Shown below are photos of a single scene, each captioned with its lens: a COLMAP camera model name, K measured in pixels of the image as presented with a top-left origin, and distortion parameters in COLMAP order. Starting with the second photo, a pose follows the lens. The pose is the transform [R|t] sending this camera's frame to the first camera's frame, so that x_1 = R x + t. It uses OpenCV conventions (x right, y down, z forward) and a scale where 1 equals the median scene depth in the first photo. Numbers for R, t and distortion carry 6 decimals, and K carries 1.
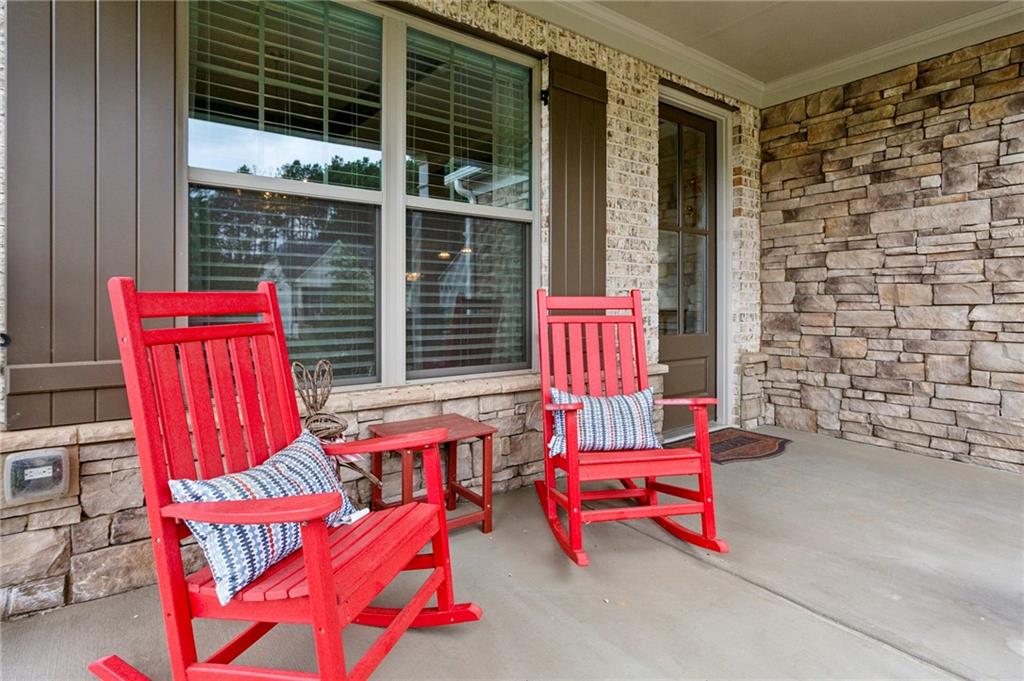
lens RADIAL K [[556.5, 0, 531.1], [0, 556.5, 306.9], [0, 0, 1]] dist [-0.004144, 0.000292]
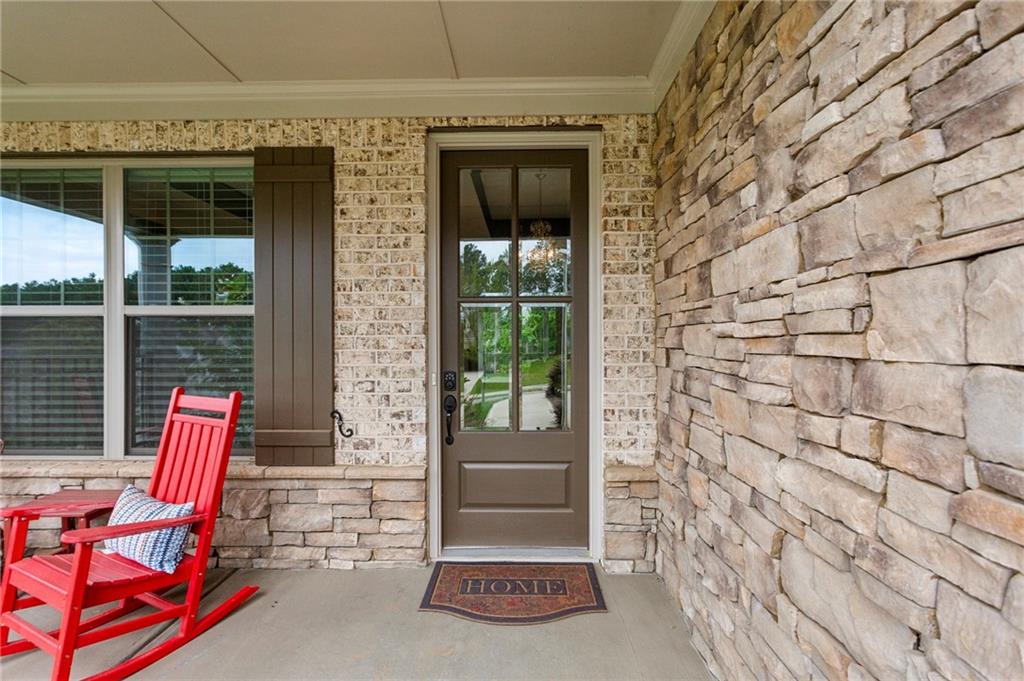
lens RADIAL K [[511.2, 0, 511.6], [0, 511.2, 343.6], [0, 0, 1]] dist [0.004113, 0.001071]
pose [[0.766906, 0.005838, -0.641733, 0.902777], [-0.003260, 0.999981, 0.005201, -0.097565], [0.641751, -0.001896, 0.766910, 0.527903]]
